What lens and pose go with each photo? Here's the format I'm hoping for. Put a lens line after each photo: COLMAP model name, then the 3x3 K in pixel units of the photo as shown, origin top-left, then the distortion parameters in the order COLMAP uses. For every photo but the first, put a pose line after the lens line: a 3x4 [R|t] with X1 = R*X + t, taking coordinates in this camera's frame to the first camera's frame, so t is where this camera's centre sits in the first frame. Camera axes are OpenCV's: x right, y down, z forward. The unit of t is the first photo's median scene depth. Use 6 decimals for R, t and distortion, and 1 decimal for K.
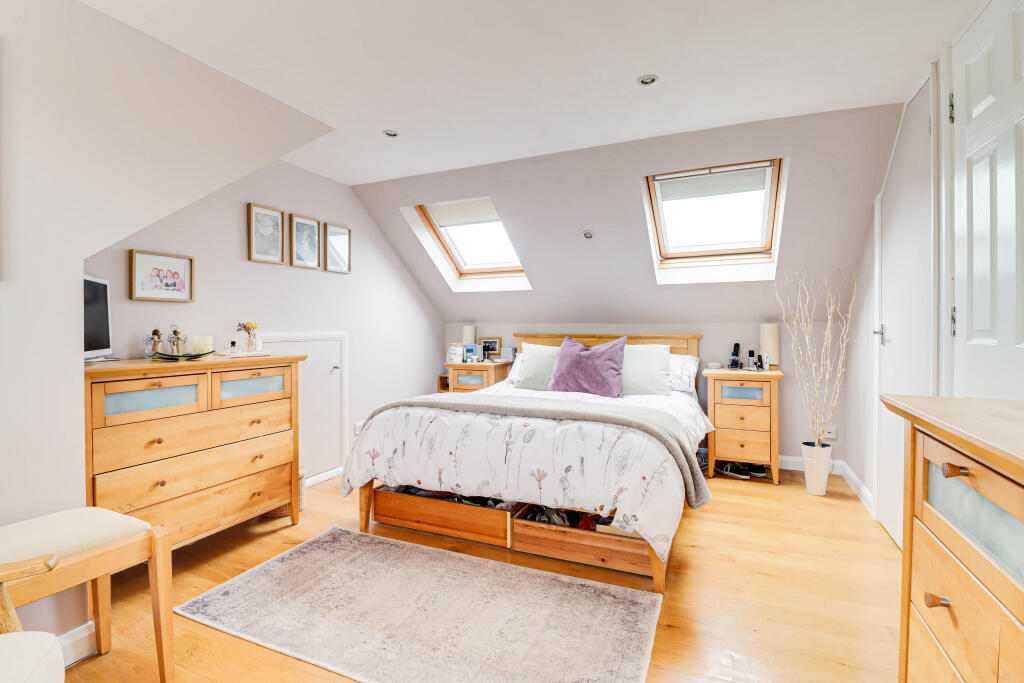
lens RADIAL K [[493.6, 0, 511.8], [0, 493.6, 311.6], [0, 0, 1]] dist [-0.003728, -0.000551]
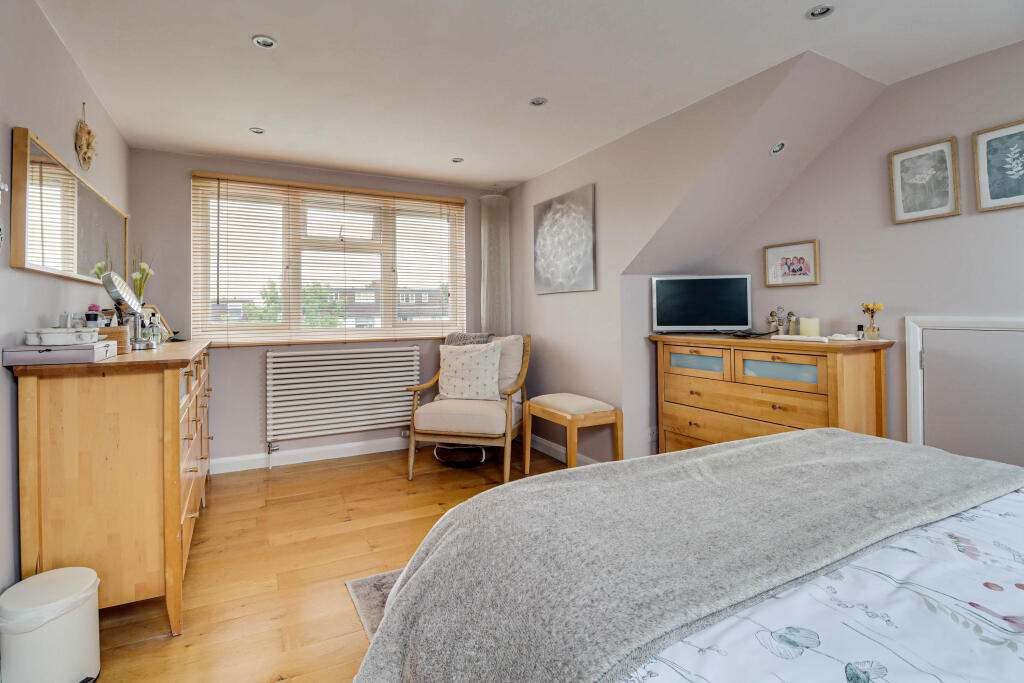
lens RADIAL K [[493.6, 0, 511.8], [0, 493.6, 311.6], [0, 0, 1]] dist [-0.003728, -0.000551]
pose [[-0.604317, 0.008971, -0.796693, 0.555668], [0.035844, 0.999230, -0.015937, 0.031662], [0.795937, -0.038188, -0.604173, 1.155413]]
